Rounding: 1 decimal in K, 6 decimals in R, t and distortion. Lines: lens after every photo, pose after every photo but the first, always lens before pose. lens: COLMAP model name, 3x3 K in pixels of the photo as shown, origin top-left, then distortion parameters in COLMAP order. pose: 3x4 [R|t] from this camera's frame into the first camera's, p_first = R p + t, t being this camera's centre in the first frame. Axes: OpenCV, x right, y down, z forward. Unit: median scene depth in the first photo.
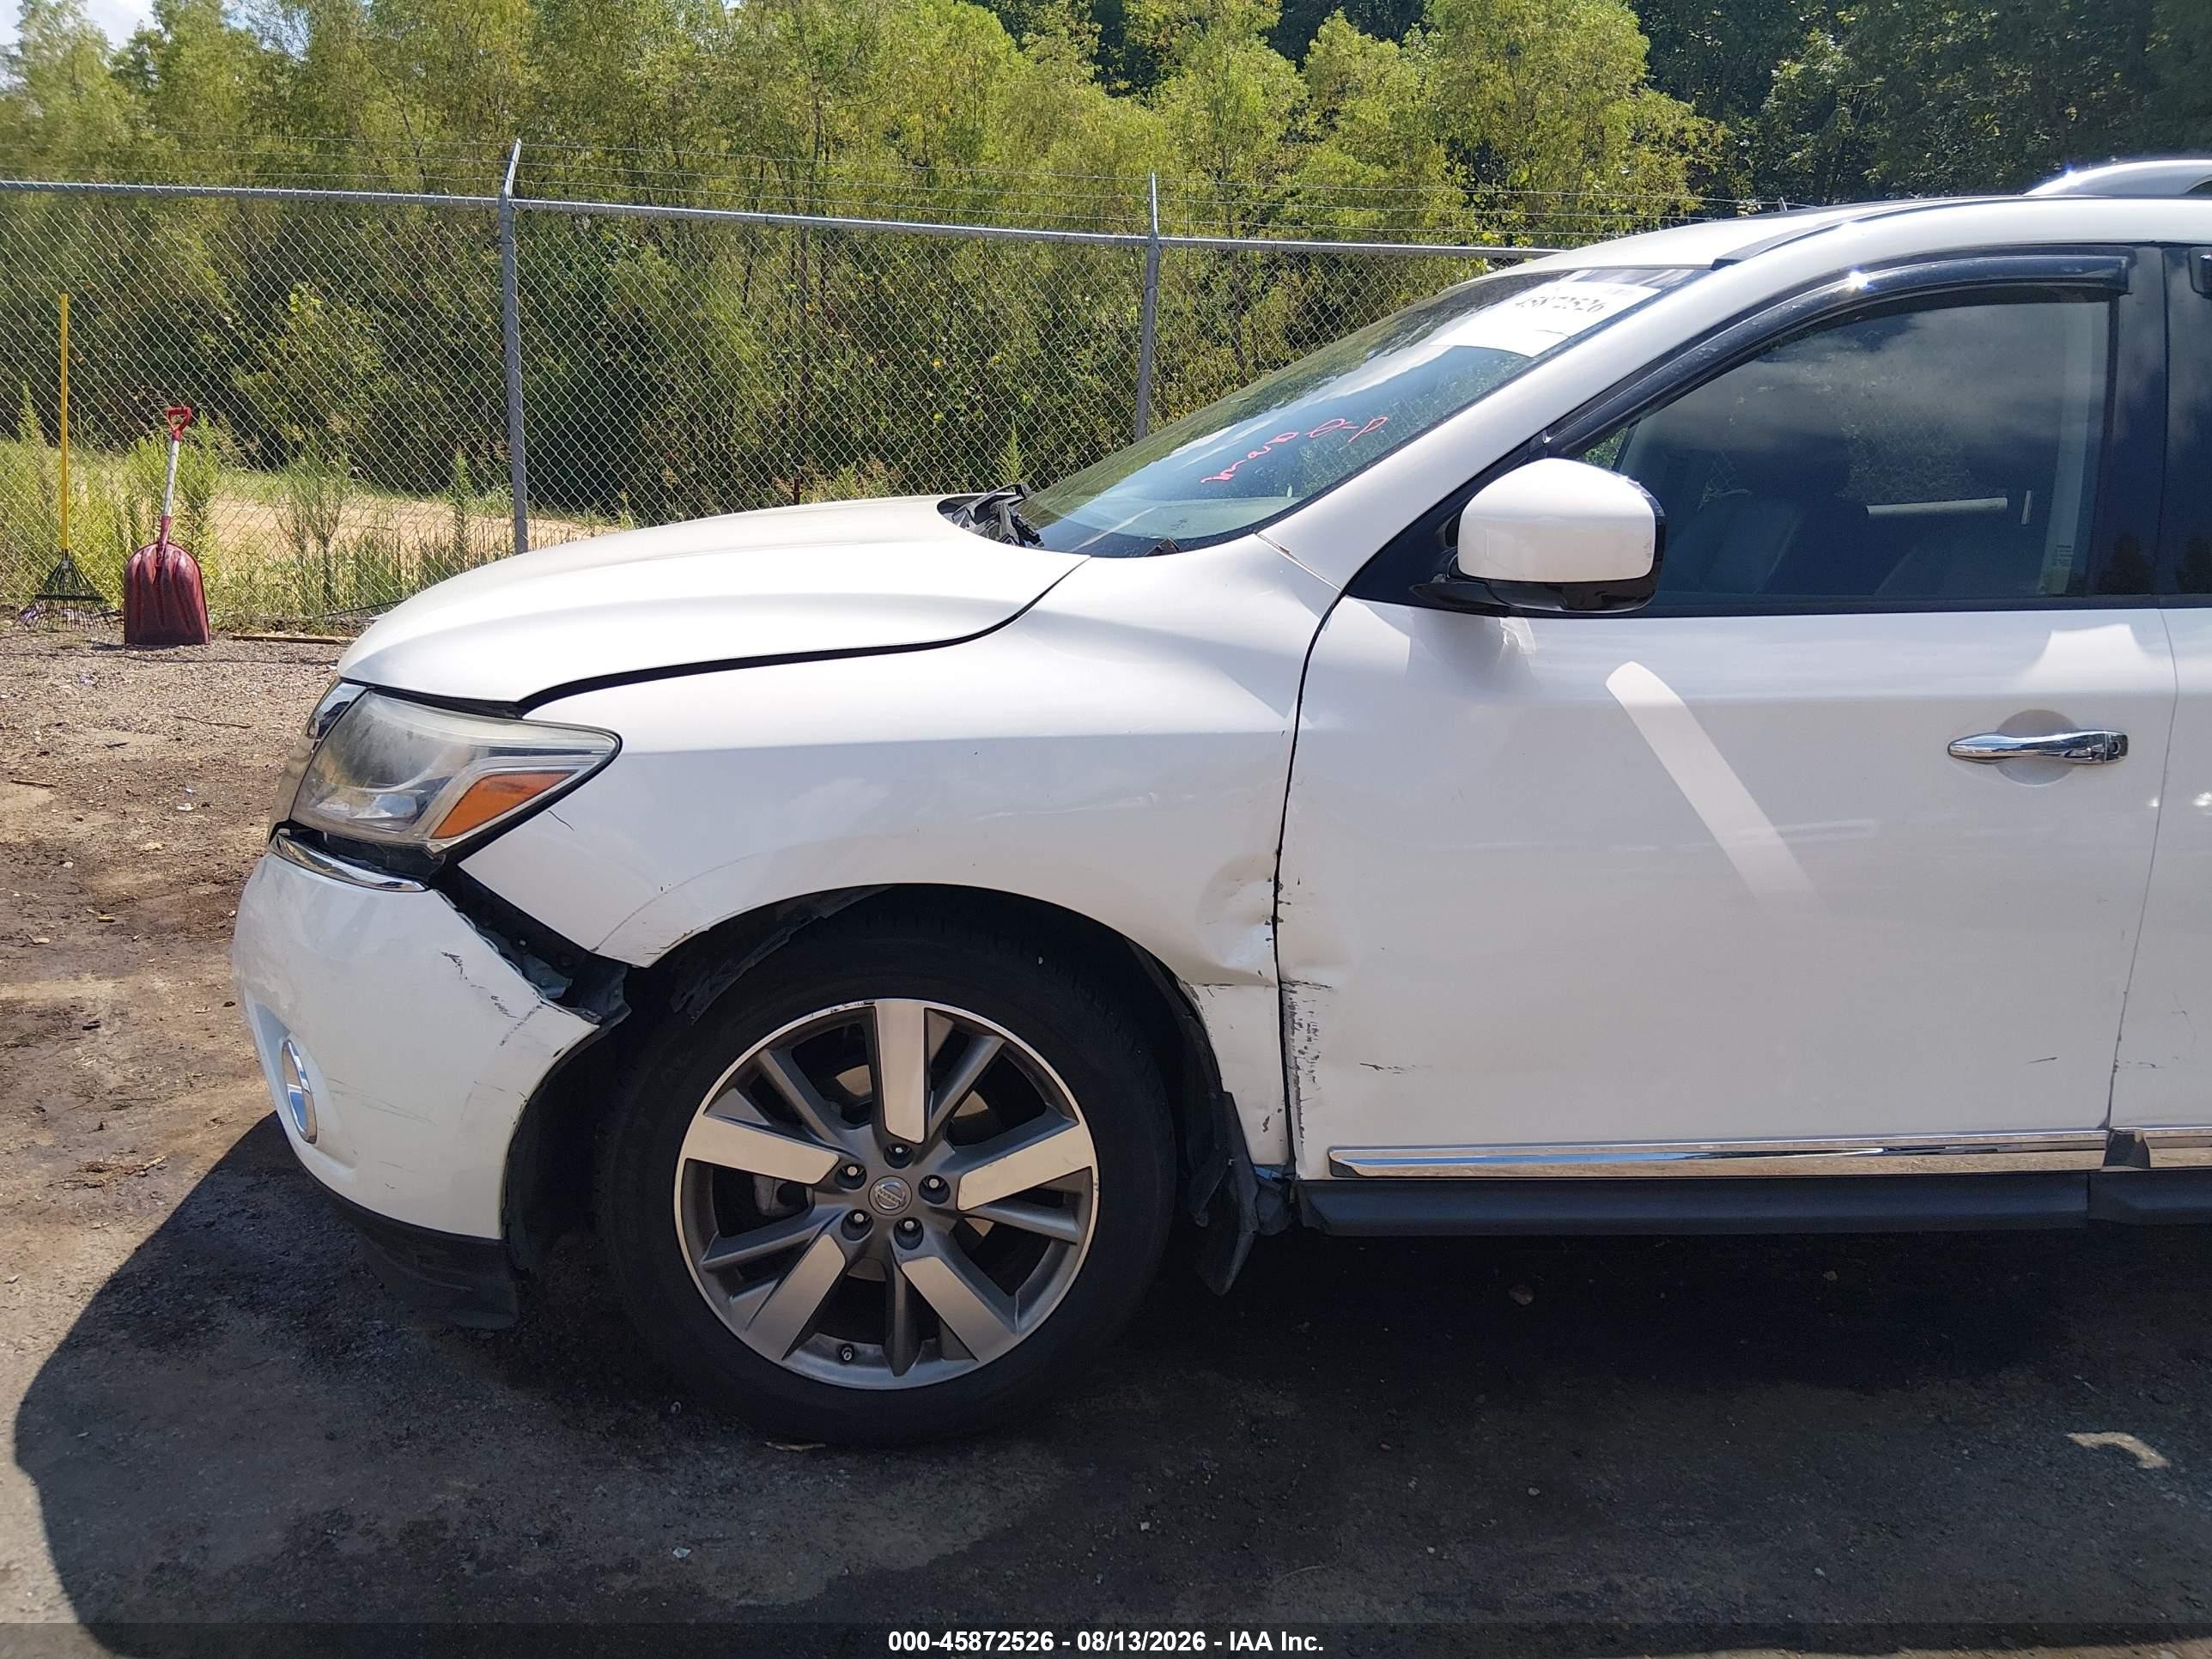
lens RADIAL K [[1871.3, 0, 1110.9], [0, 1871.3, 769.0], [0, 0, 1]] dist [0.035857, -0.067032]
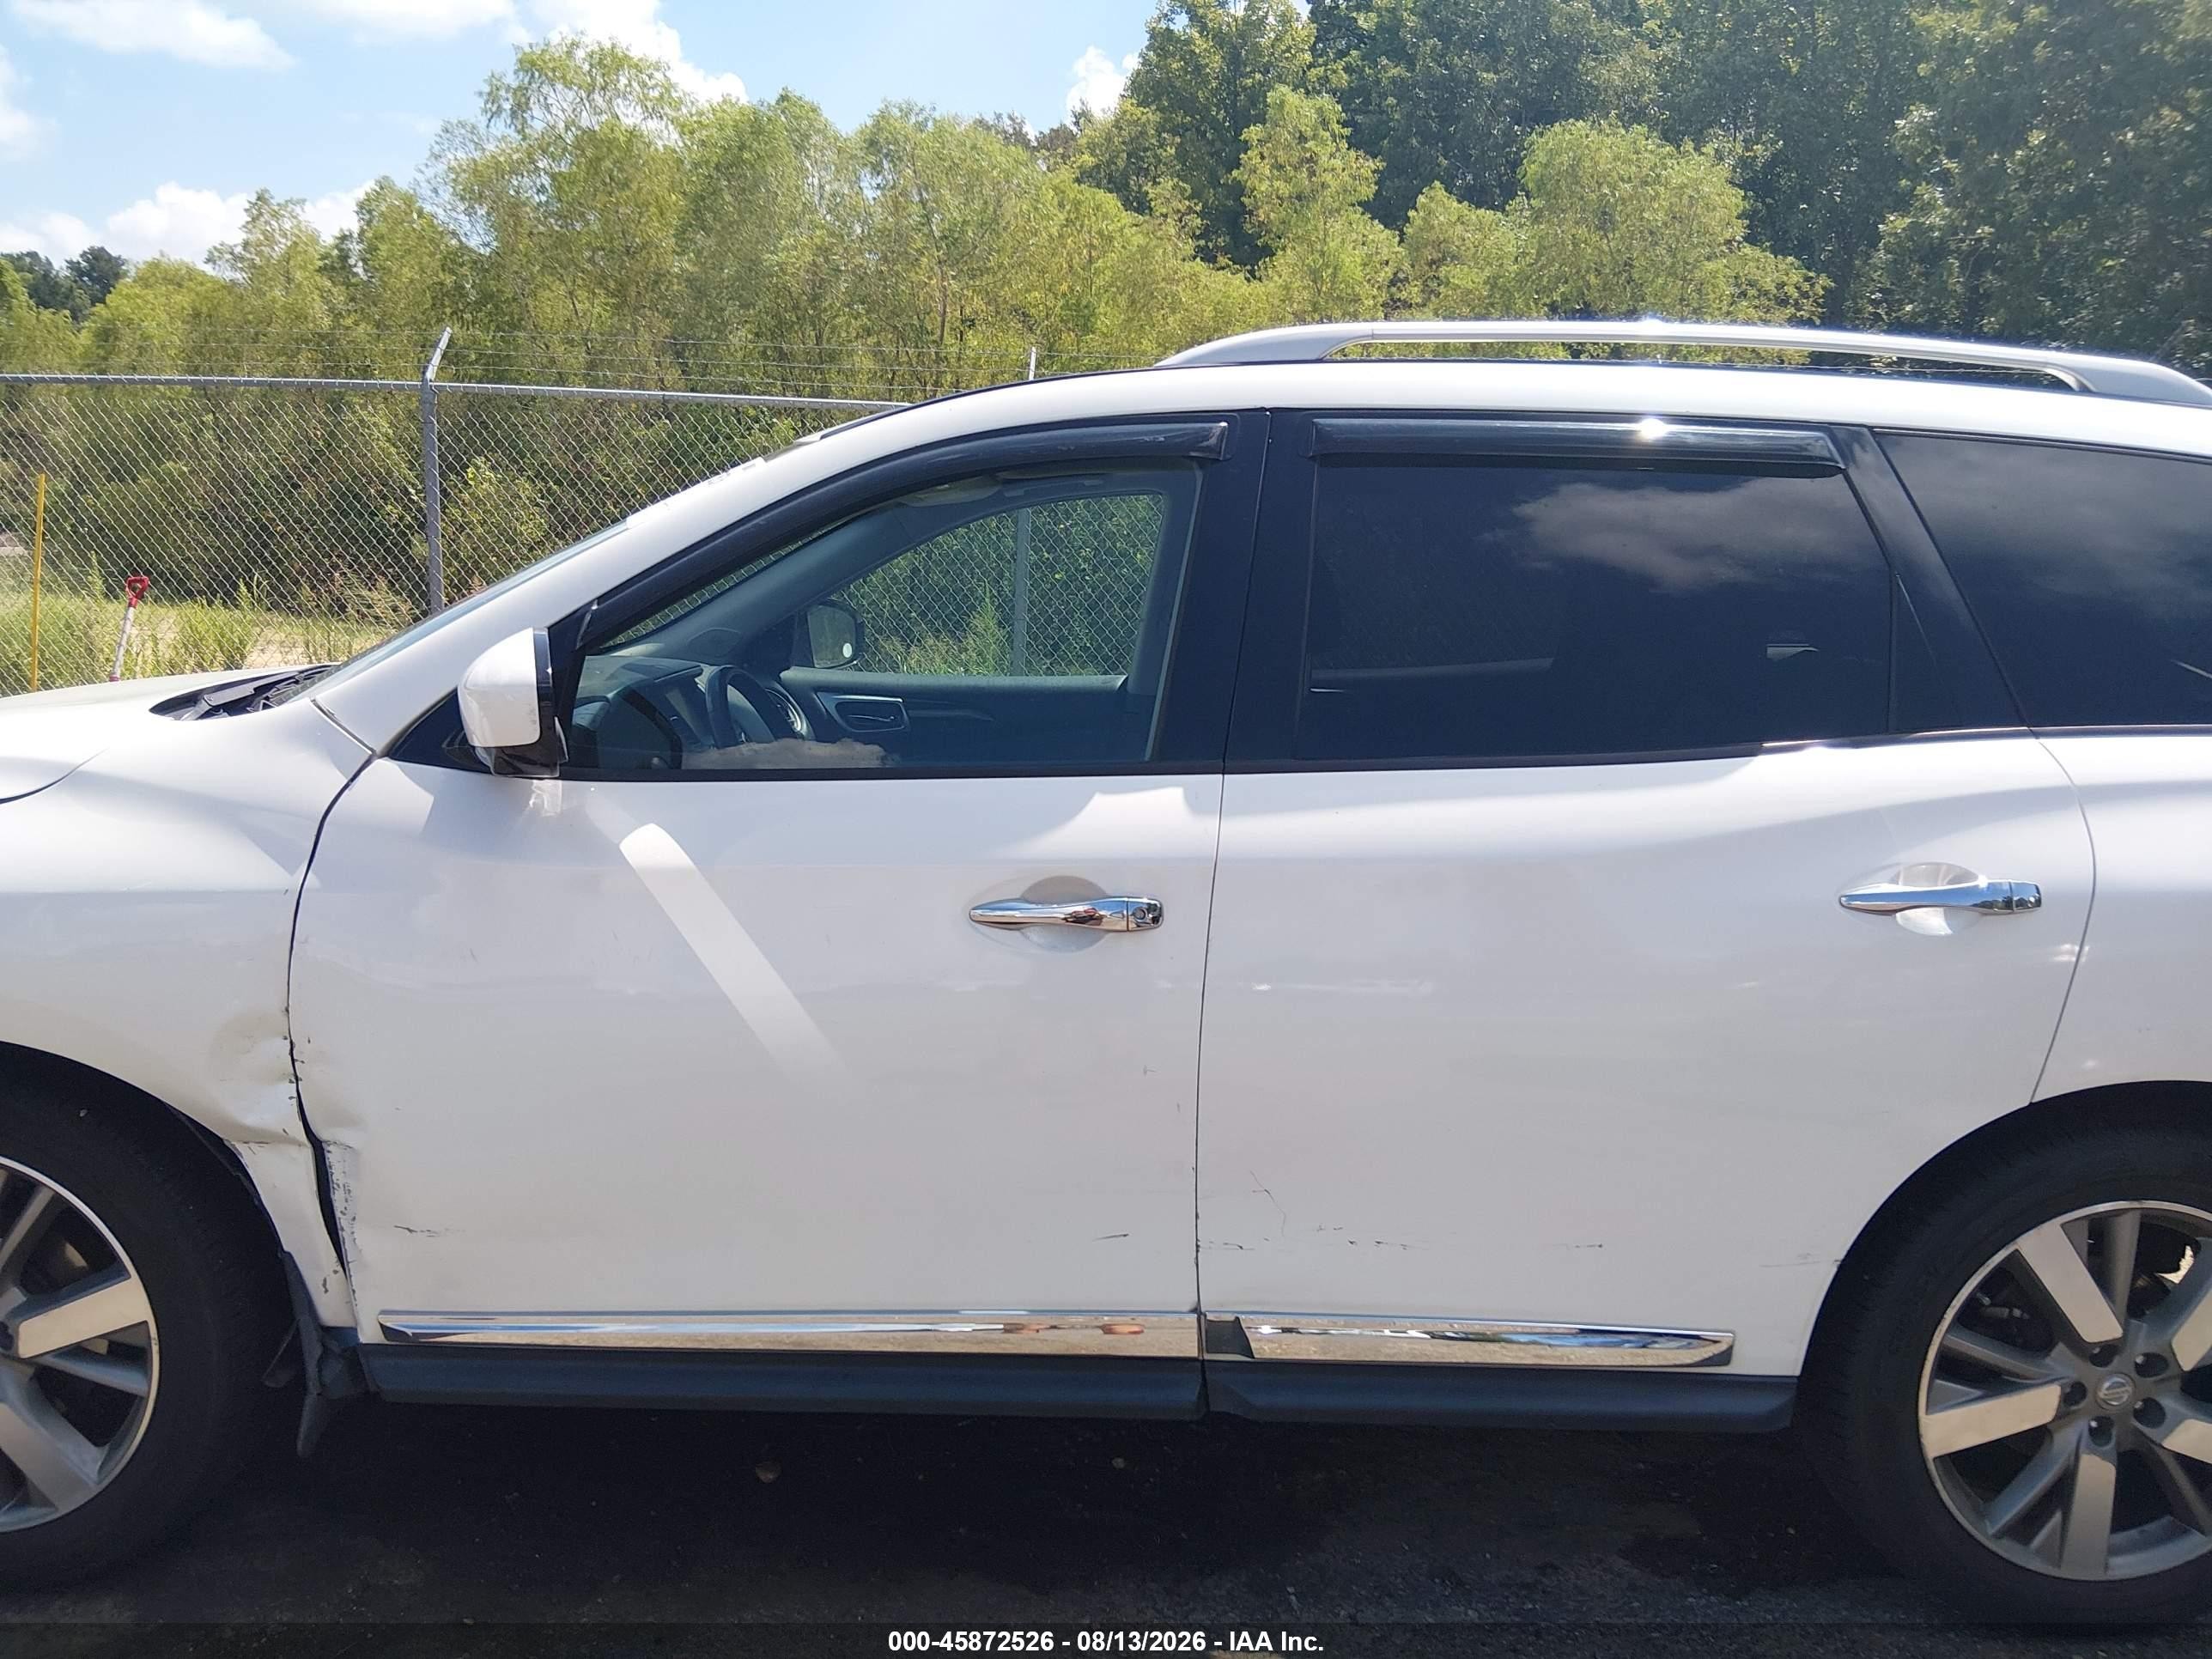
lens RADIAL K [[1832.2, 0, 1137.7], [0, 1832.2, 779.2], [0, 0, 1]] dist [0.118498, -0.222506]
pose [[0.994177, 0.004250, -0.107679, 0.070597], [-0.012318, 0.997155, -0.074369, -0.001195], [0.107057, 0.075262, 0.991400, 0.005143]]
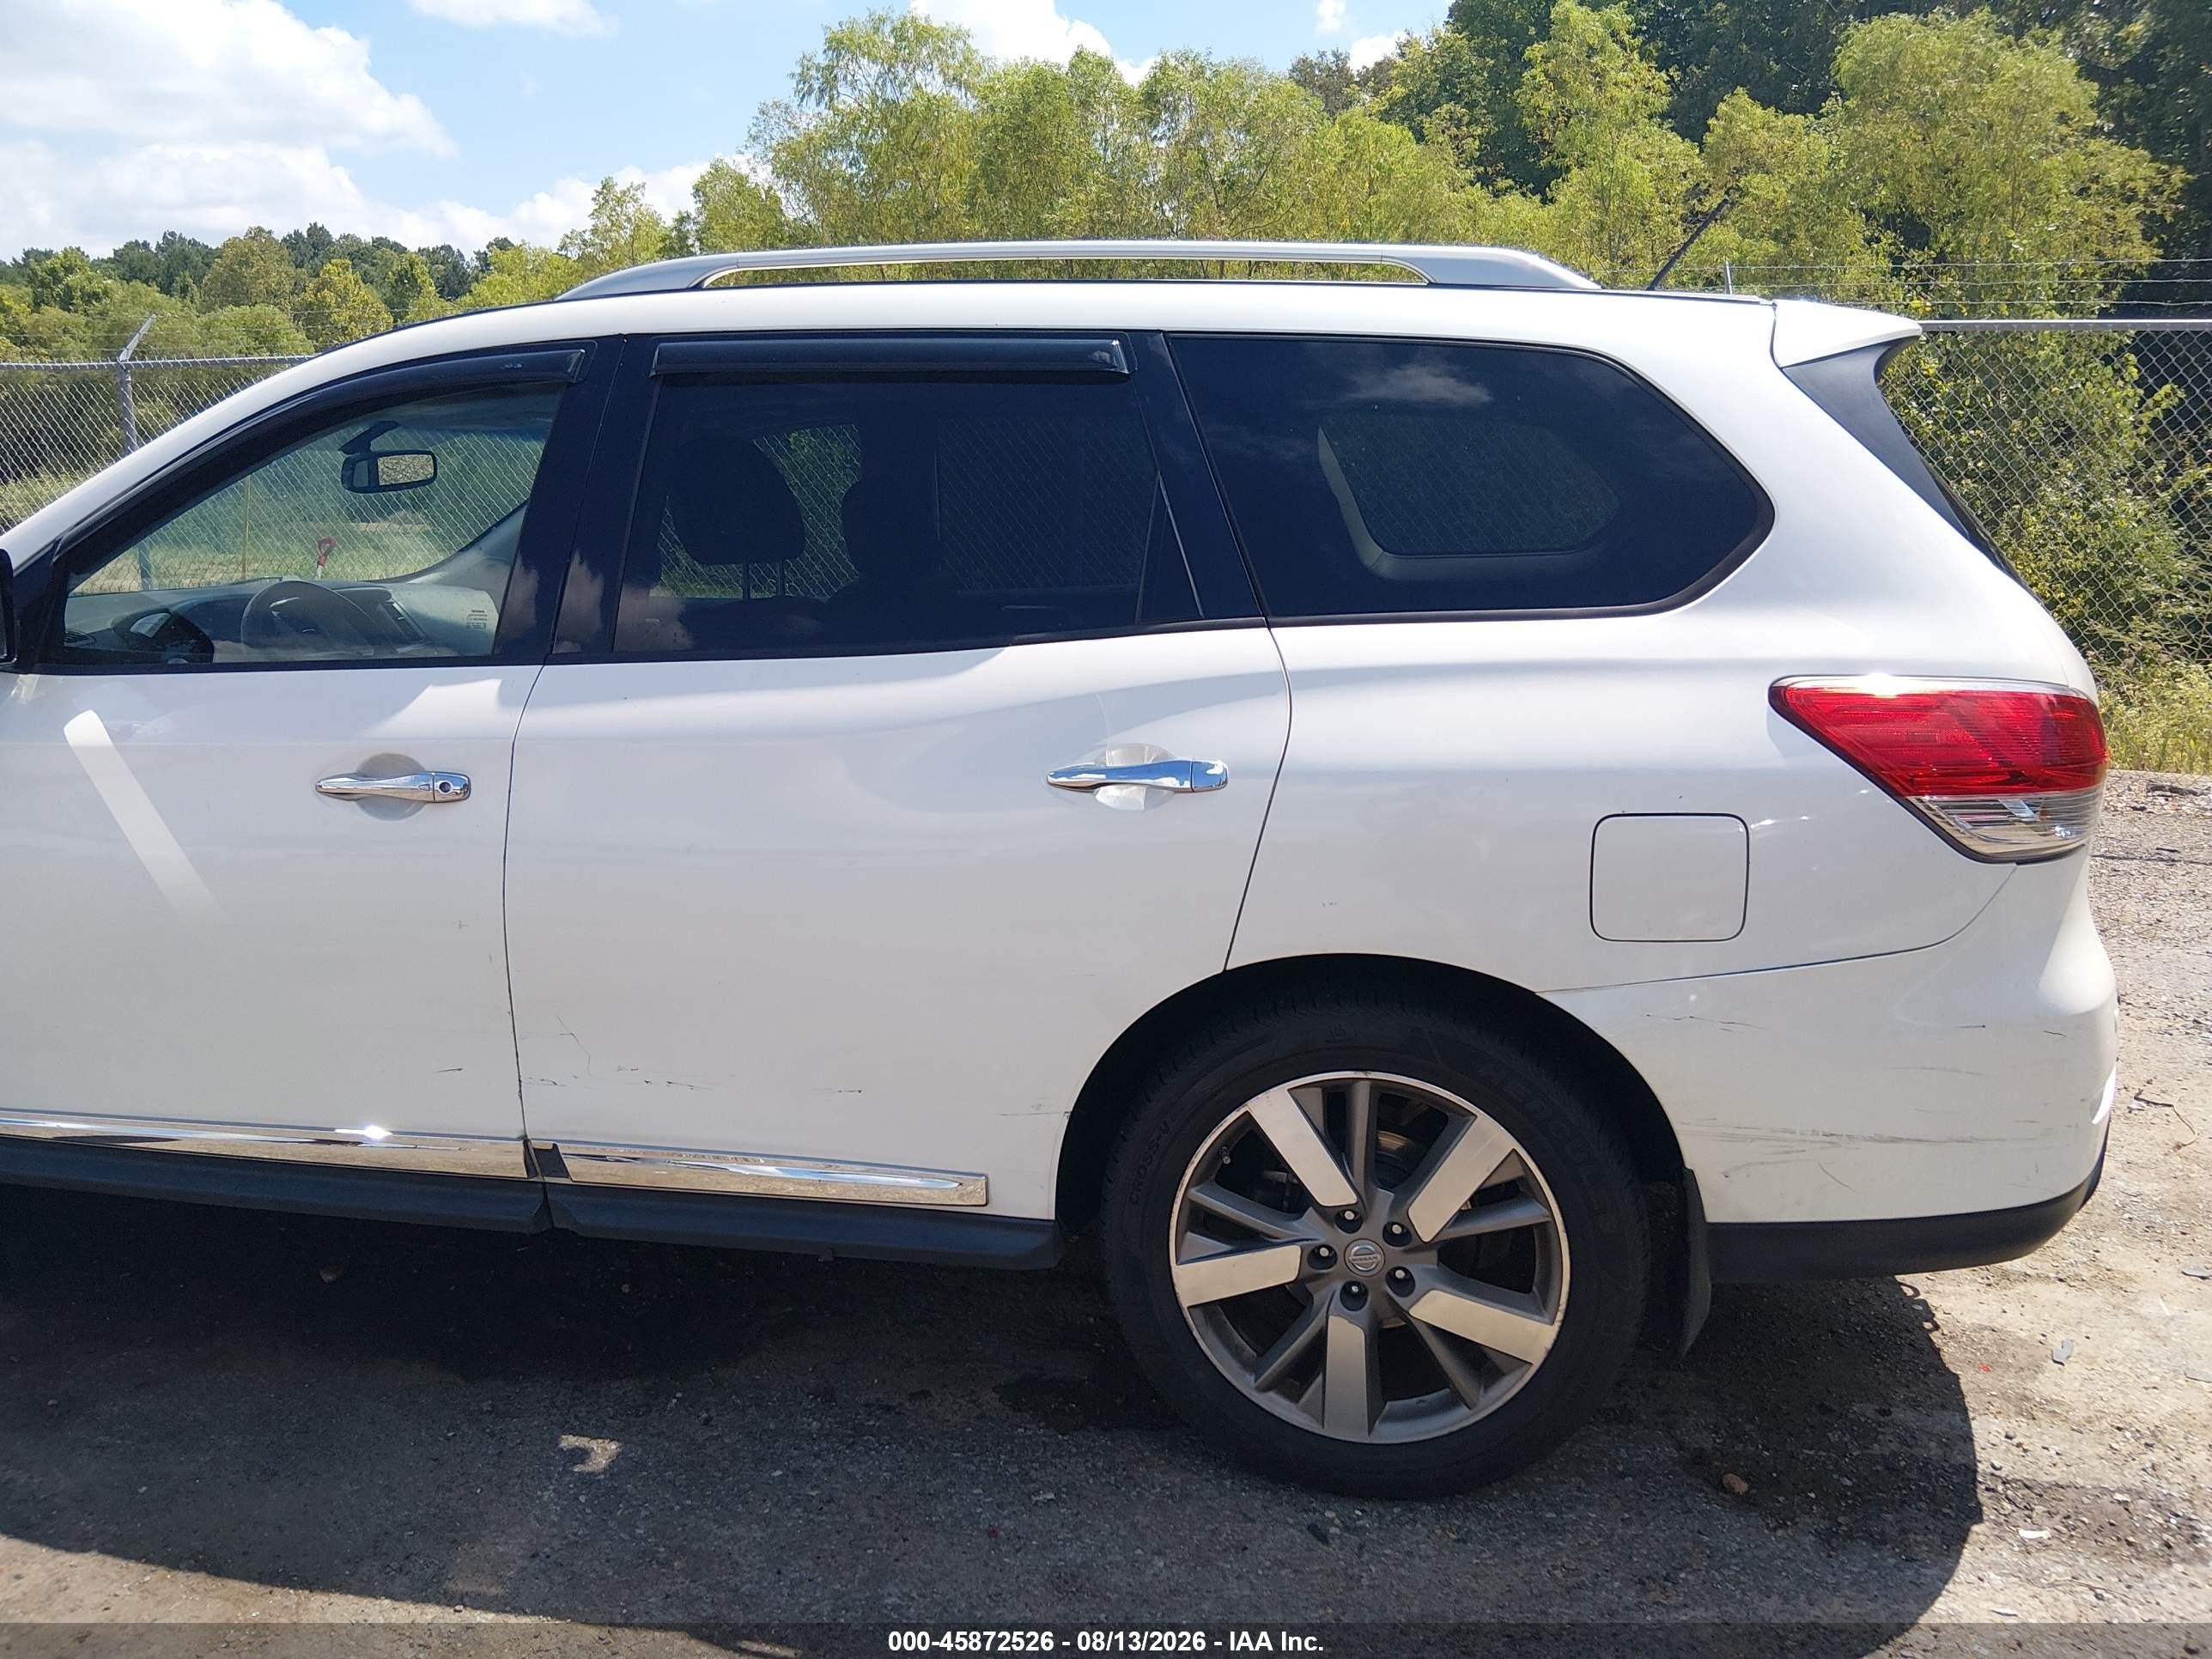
lens RADIAL K [[1832.2, 0, 1137.7], [0, 1832.2, 779.2], [0, 0, 1]] dist [0.118498, -0.222506]
pose [[0.947800, 0.012272, -0.318628, 0.141365], [-0.027065, 0.998749, -0.042042, 0.002051], [0.317714, 0.048471, 0.946947, 0.010026]]
